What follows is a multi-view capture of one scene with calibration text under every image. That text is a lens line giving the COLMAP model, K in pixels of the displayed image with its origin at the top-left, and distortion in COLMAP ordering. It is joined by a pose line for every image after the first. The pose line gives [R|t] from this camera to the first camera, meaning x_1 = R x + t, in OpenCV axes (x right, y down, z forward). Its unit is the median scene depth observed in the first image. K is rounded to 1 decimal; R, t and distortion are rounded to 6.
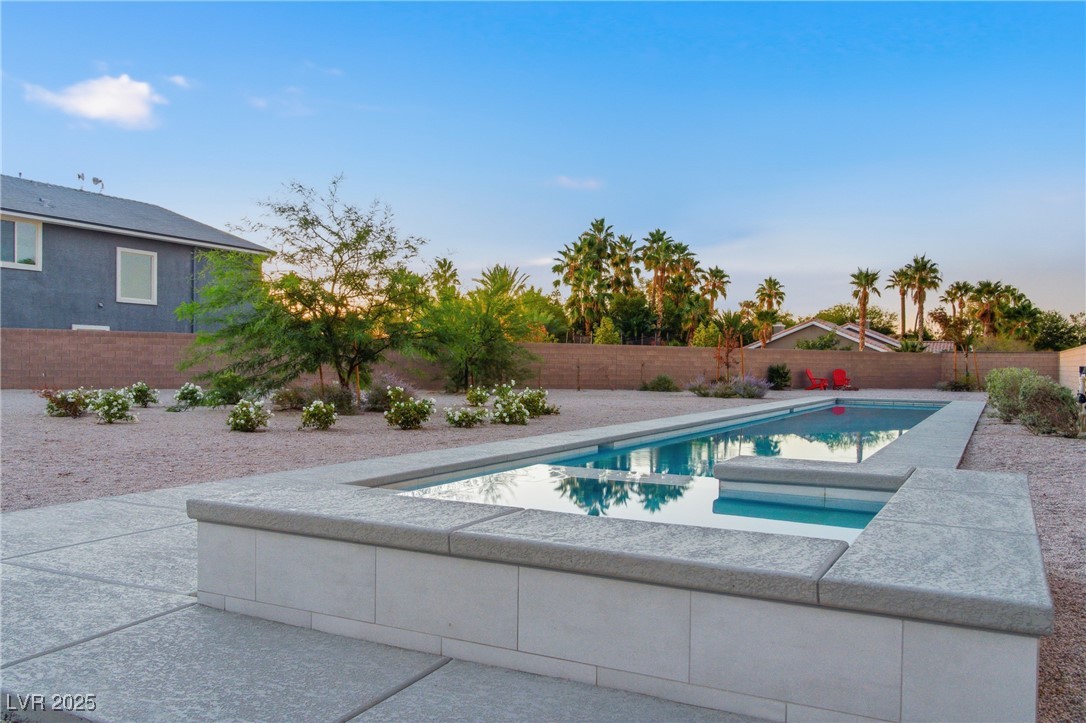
lens RADIAL K [[908.5, 0, 541.1], [0, 908.5, 364.4], [0, 0, 1]] dist [0.021425, 0.000826]
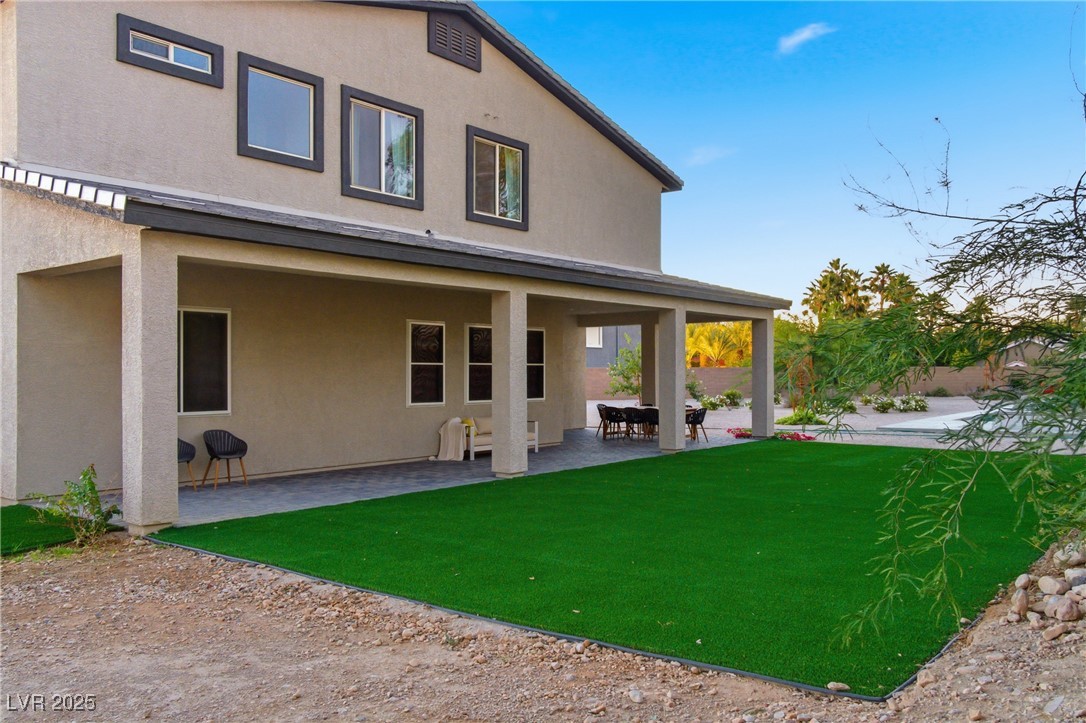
lens RADIAL K [[908.5, 0, 548.3], [0, 908.5, 359.5], [0, 0, 1]] dist [0.021425, 0.000826]
pose [[0.984882, -0.020743, -0.171979, -0.101132], [0.017808, 0.999669, -0.018594, -0.006684], [0.172308, 0.015250, 0.984925, -0.255993]]
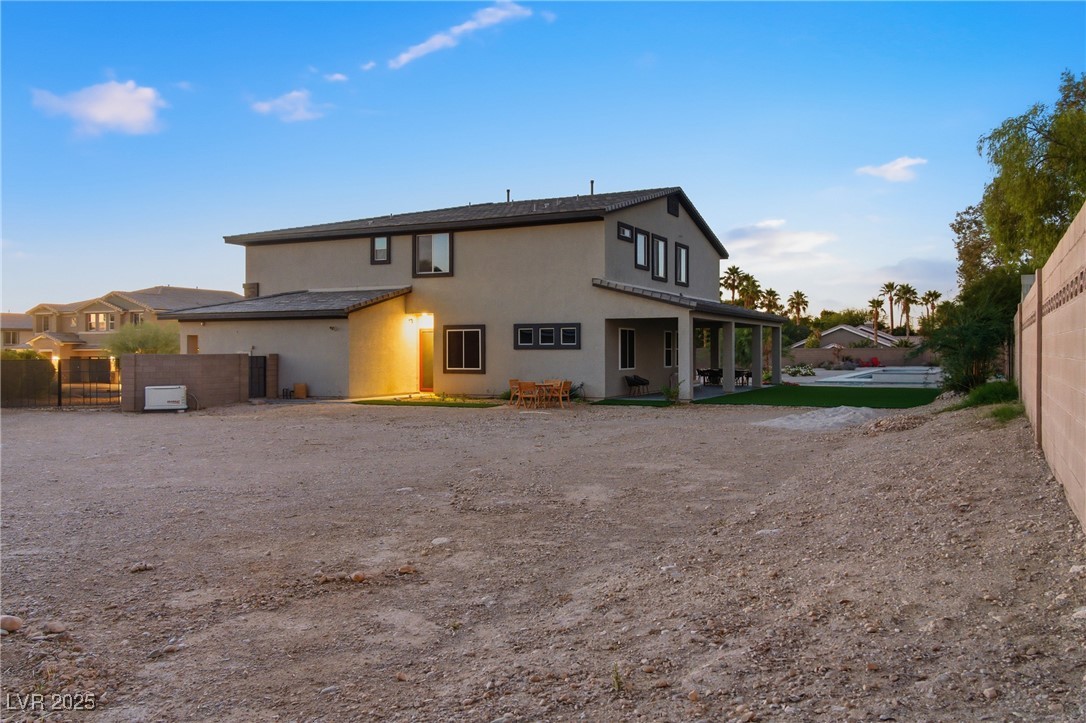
lens RADIAL K [[908.5, 0, 540.1], [0, 908.5, 360.4], [0, 0, 1]] dist [0.021425, 0.000826]
pose [[0.999570, -0.017785, 0.023307, -0.229694], [0.017580, 0.999805, 0.008978, -0.009519], [-0.023463, -0.008564, 0.999688, -0.504504]]
